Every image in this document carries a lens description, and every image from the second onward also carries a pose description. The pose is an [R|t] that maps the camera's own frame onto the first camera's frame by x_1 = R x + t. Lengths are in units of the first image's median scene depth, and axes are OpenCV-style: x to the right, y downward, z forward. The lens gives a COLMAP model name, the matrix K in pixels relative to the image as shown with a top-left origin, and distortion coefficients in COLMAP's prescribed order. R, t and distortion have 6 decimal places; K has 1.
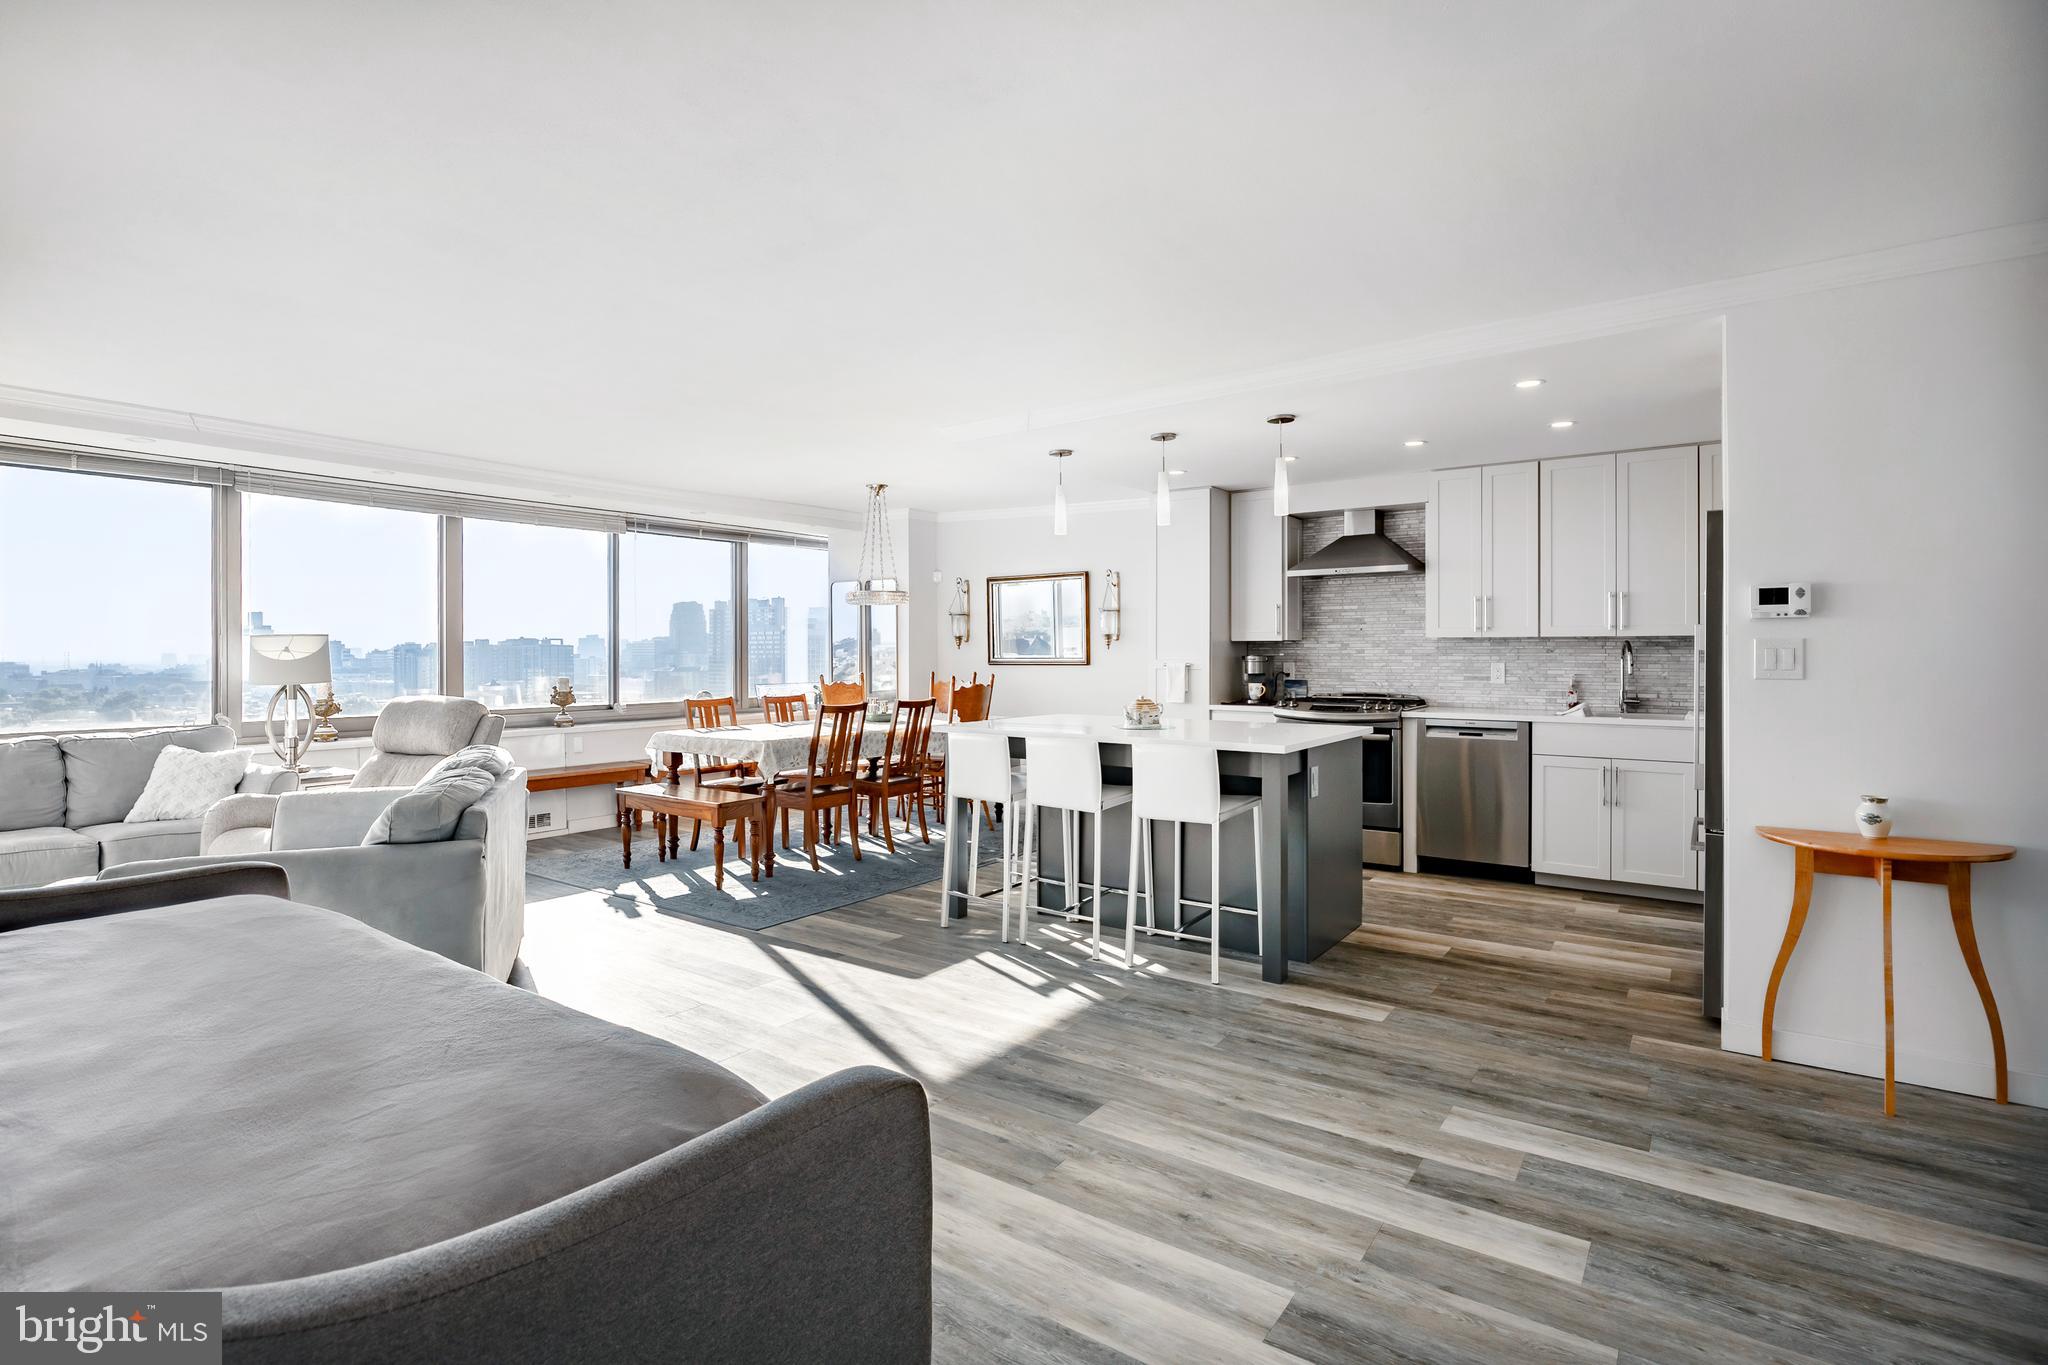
lens RADIAL K [[969.9, 0, 1004.7], [0, 969.9, 649.0], [0, 0, 1]] dist [-0.018430, 0.001236]
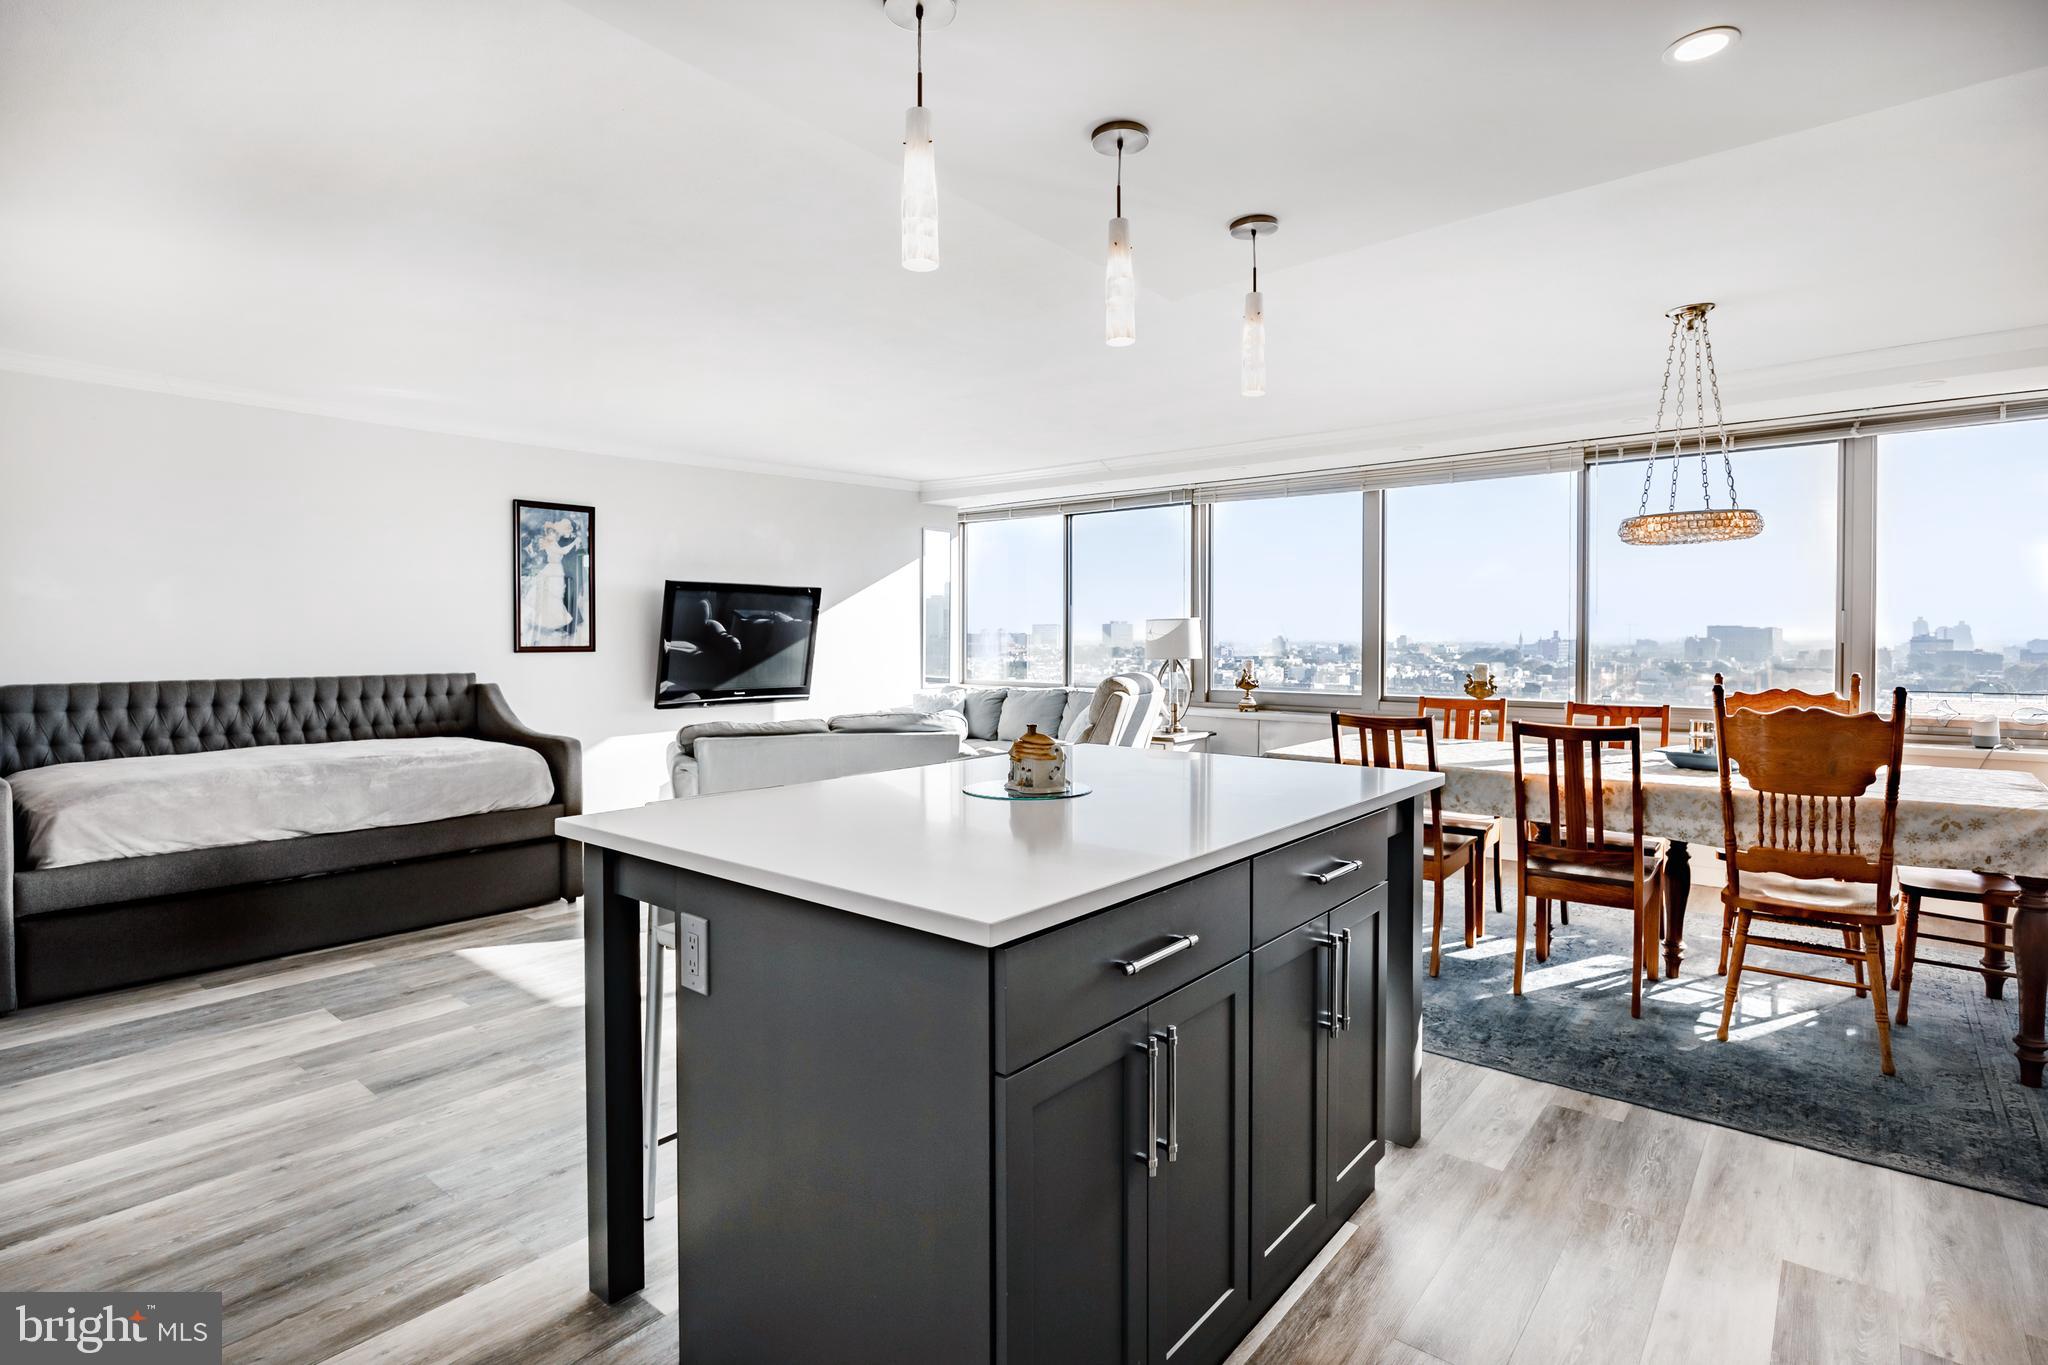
lens RADIAL K [[1013.2, 0, 1002.7], [0, 1013.2, 621.8], [0, 0, 1]] dist [-0.009120, 0.003092]
pose [[-0.064457, -0.010716, -0.997863, 0.545543], [0.006780, 0.999915, -0.011176, 0.001463], [0.997897, -0.007486, -0.064379, 0.849948]]
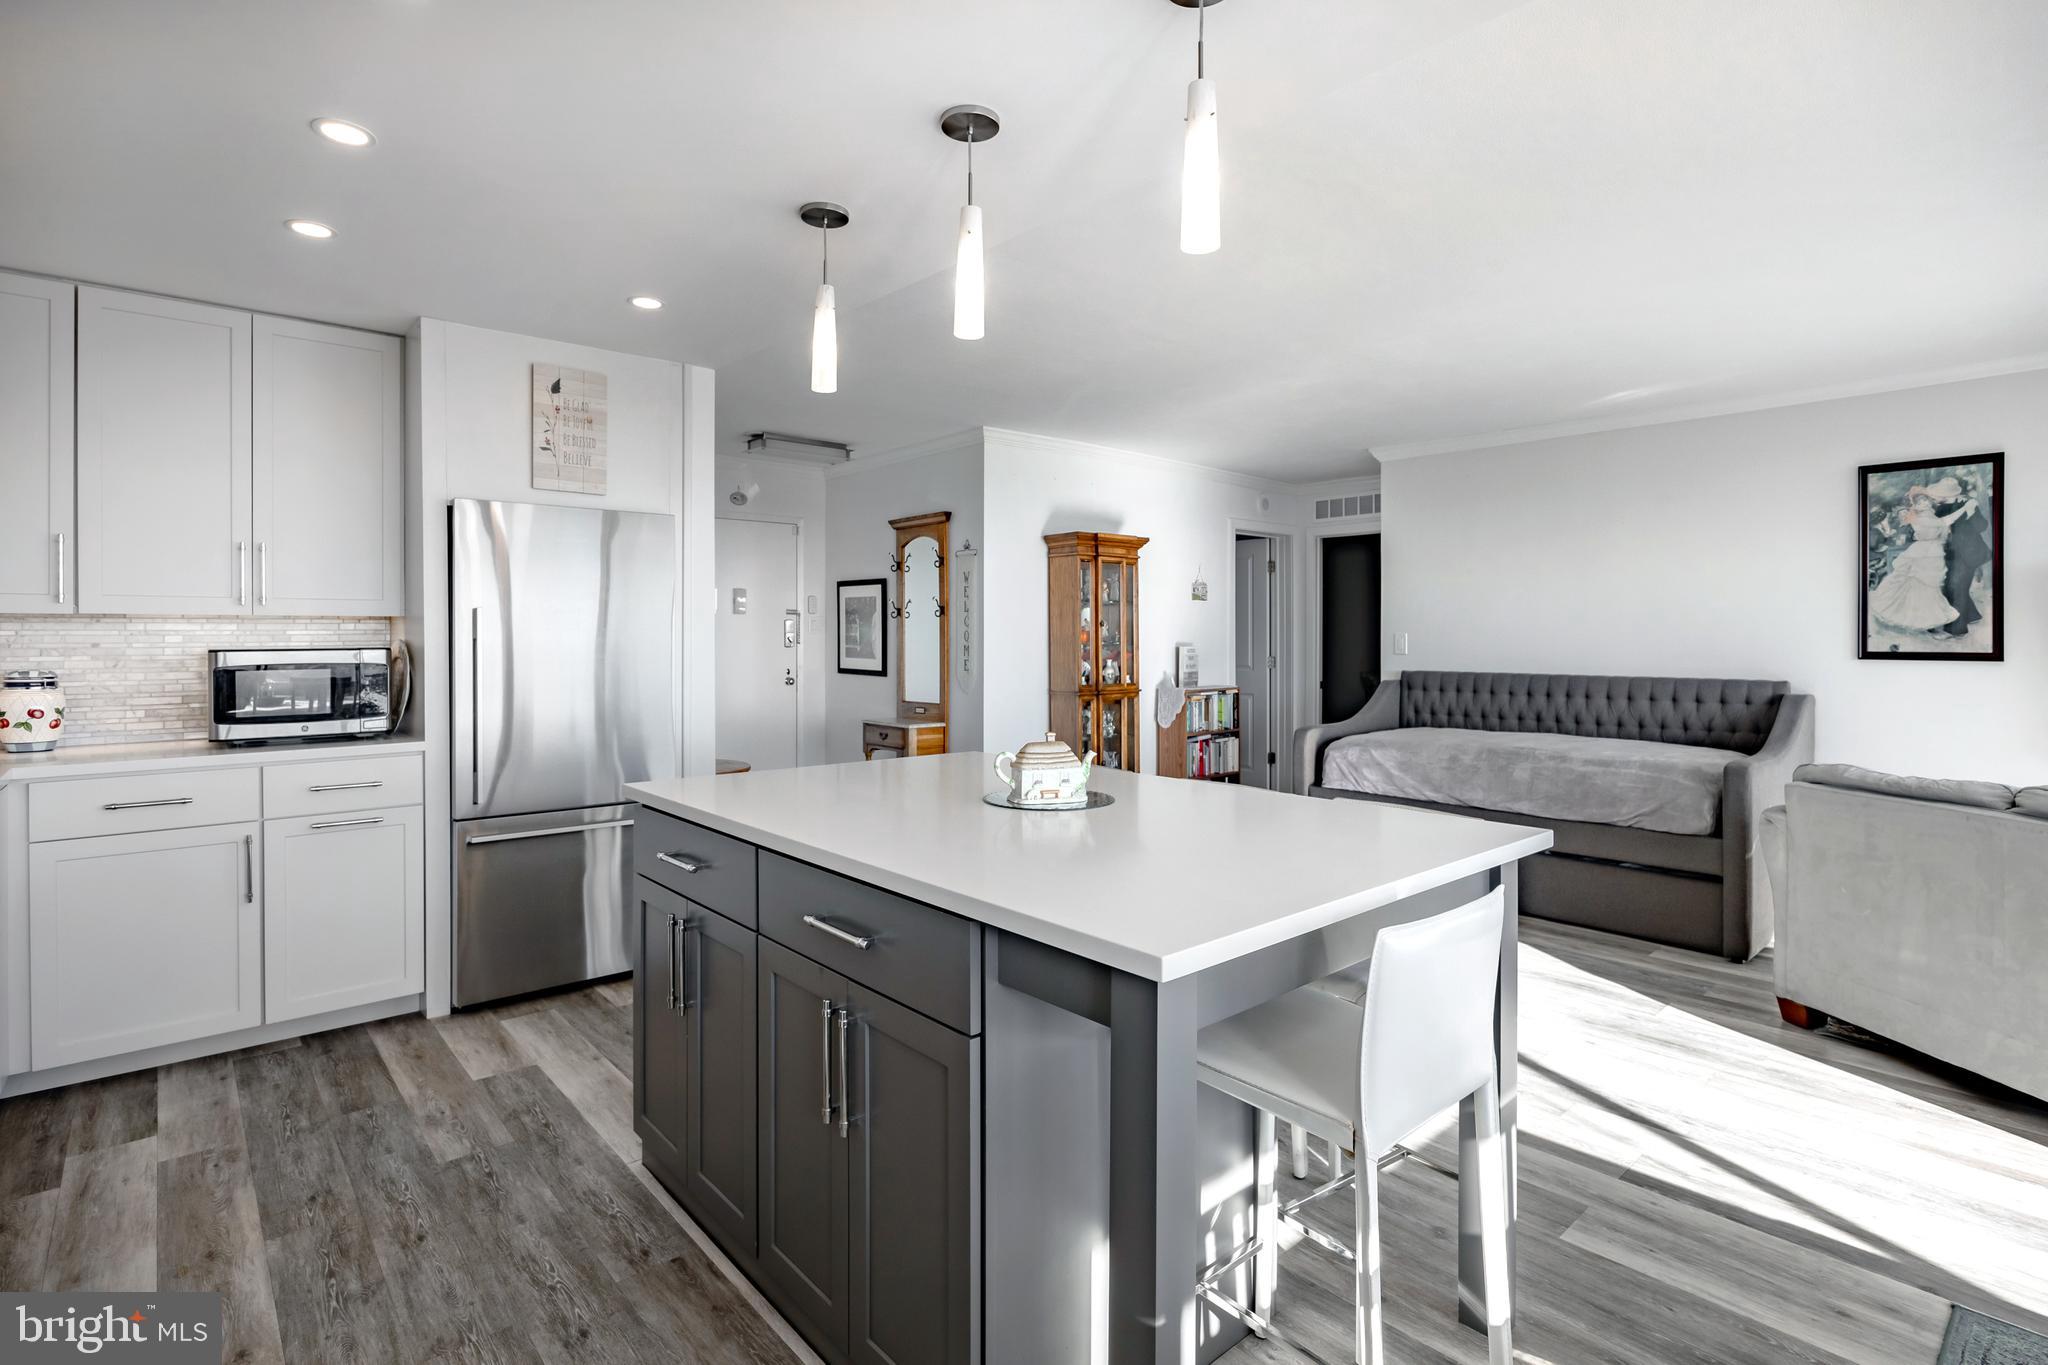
lens RADIAL K [[969.9, 0, 994.0], [0, 969.9, 645.2], [0, 0, 1]] dist [-0.018430, 0.001236]
pose [[-0.972416, 0.001707, 0.233249, 0.051352], [0.002465, 0.999993, 0.002957, 0.002719], [-0.233242, 0.003451, -0.972413, 1.211889]]
